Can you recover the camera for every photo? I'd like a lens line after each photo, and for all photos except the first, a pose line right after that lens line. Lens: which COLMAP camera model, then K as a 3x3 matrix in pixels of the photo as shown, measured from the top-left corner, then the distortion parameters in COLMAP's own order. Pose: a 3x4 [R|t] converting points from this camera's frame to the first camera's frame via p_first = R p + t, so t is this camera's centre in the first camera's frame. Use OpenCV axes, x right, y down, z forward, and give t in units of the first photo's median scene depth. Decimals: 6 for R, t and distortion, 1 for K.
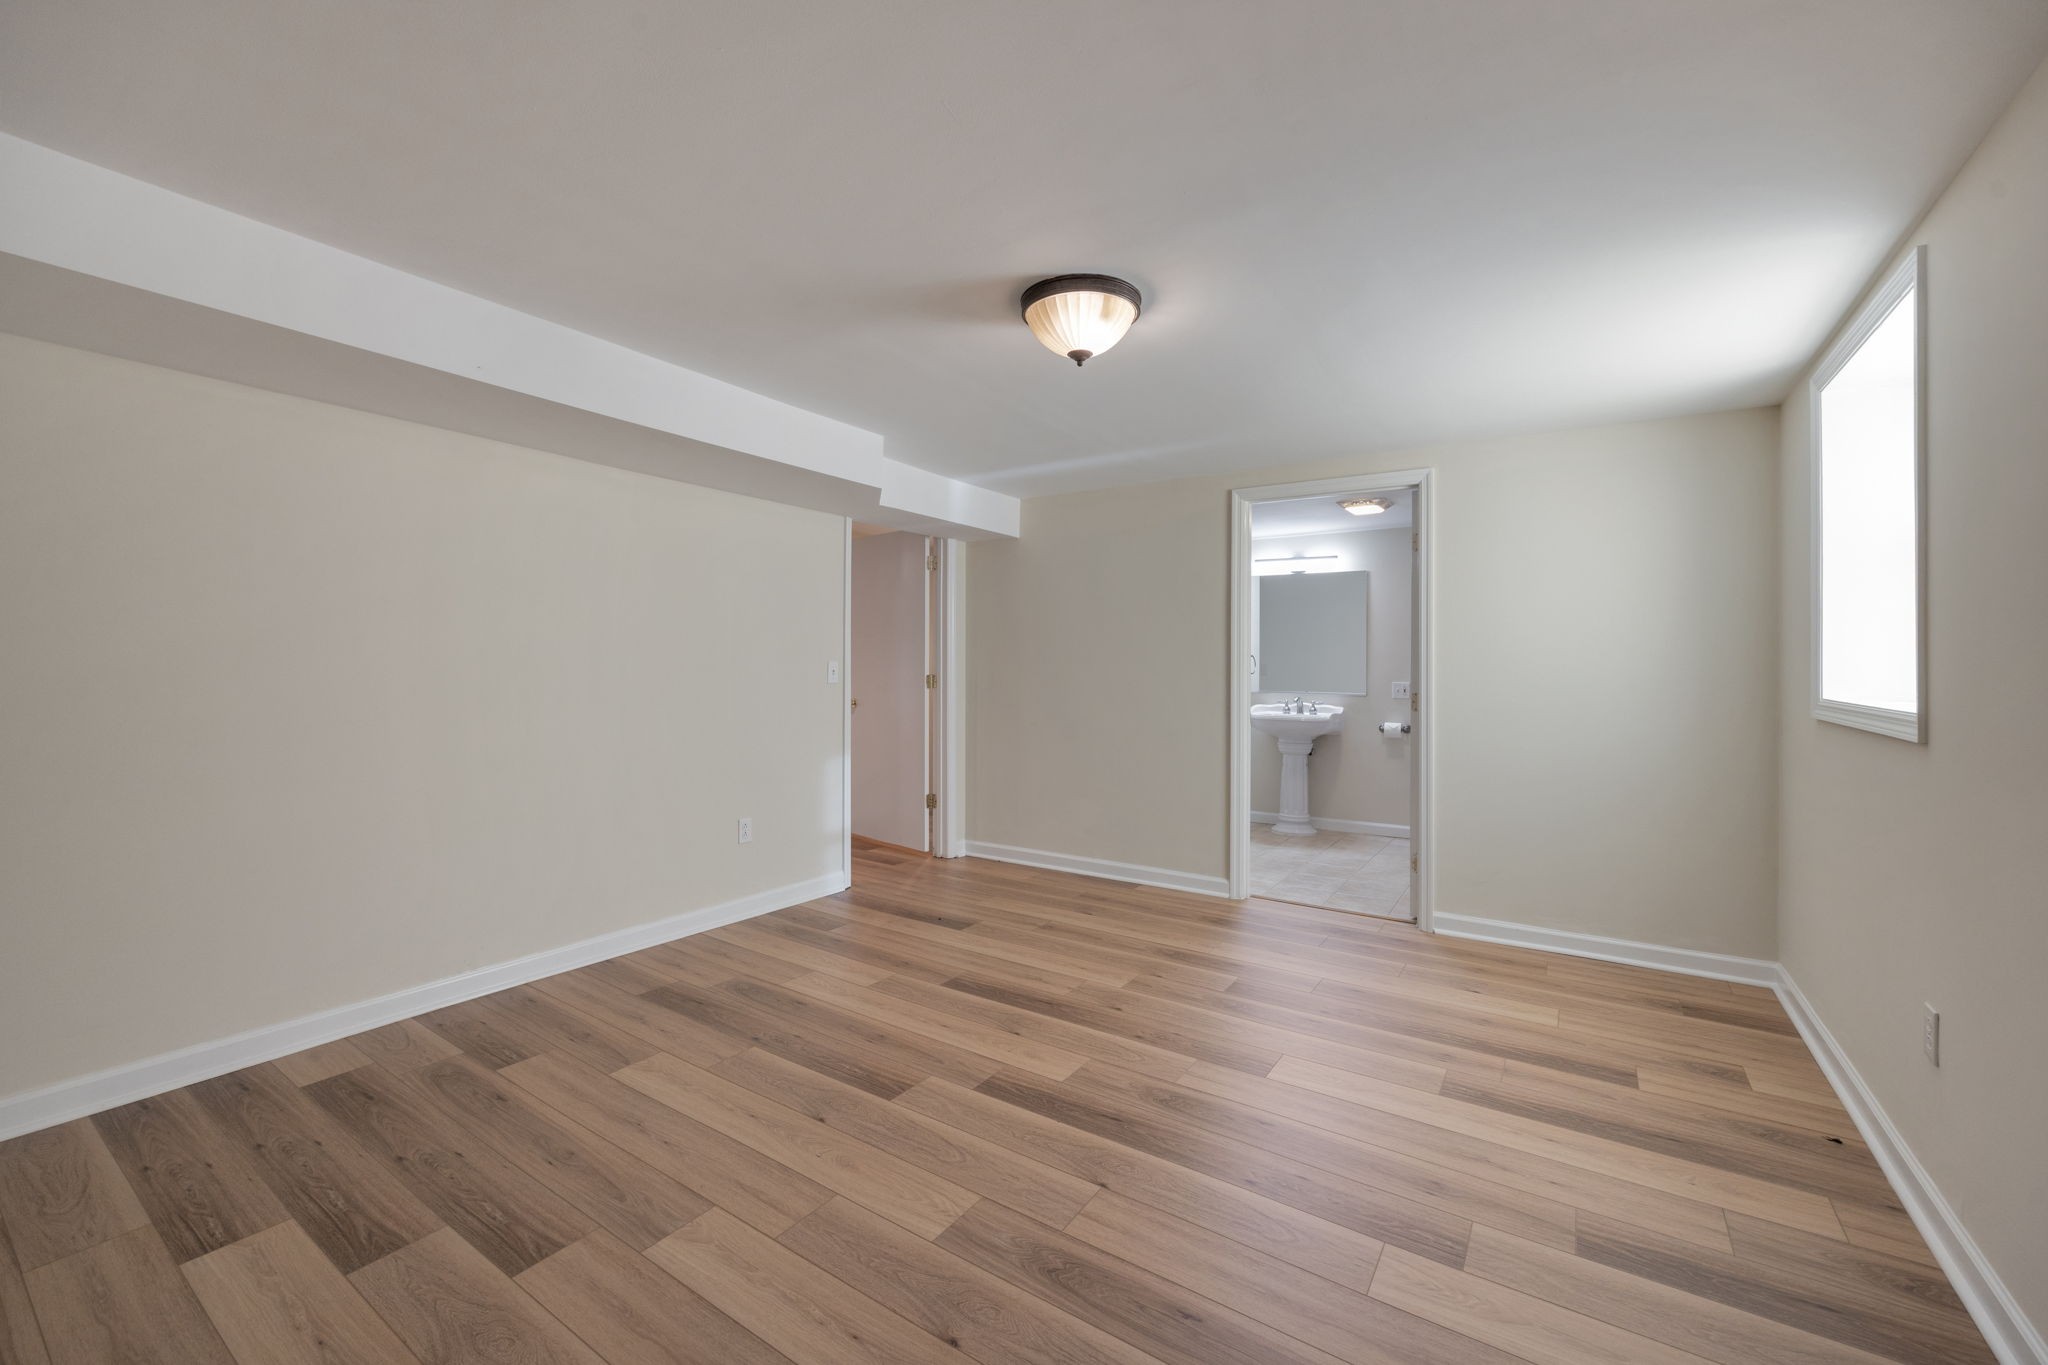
lens RADIAL K [[840.8, 0, 1030.1], [0, 840.8, 677.4], [0, 0, 1]] dist [0.001109, 0.000194]
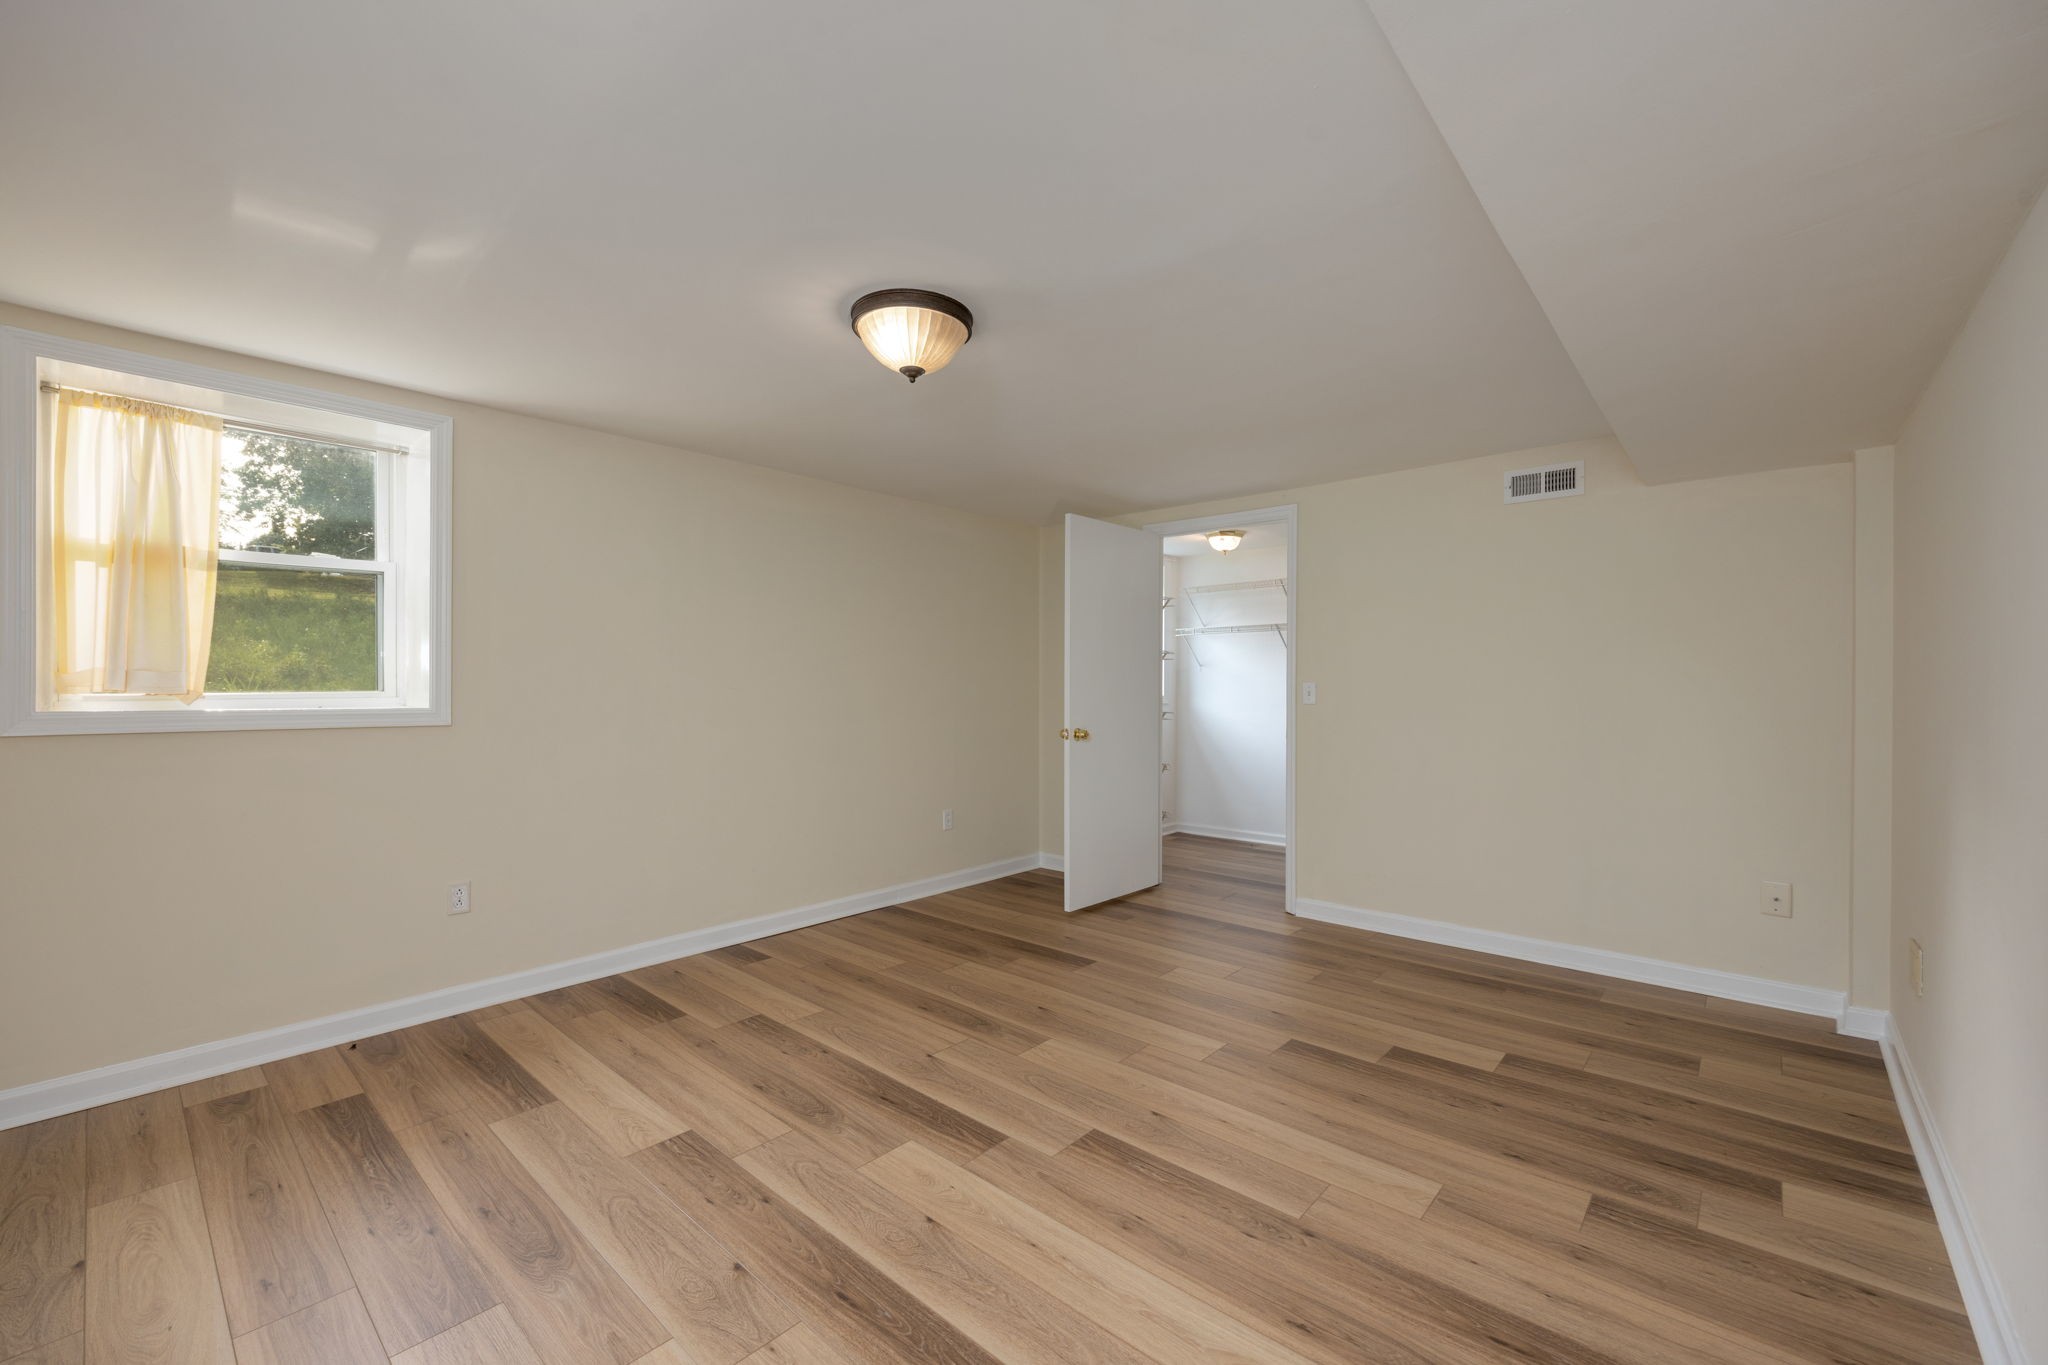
lens RADIAL K [[840.8, 0, 1030.1], [0, 840.8, 677.4], [0, 0, 1]] dist [0.001109, 0.000194]
pose [[-0.990415, -0.007882, 0.137896, -0.222464], [-0.006740, 0.999939, 0.008747, -0.030272], [-0.137957, 0.007734, -0.990408, 1.968018]]
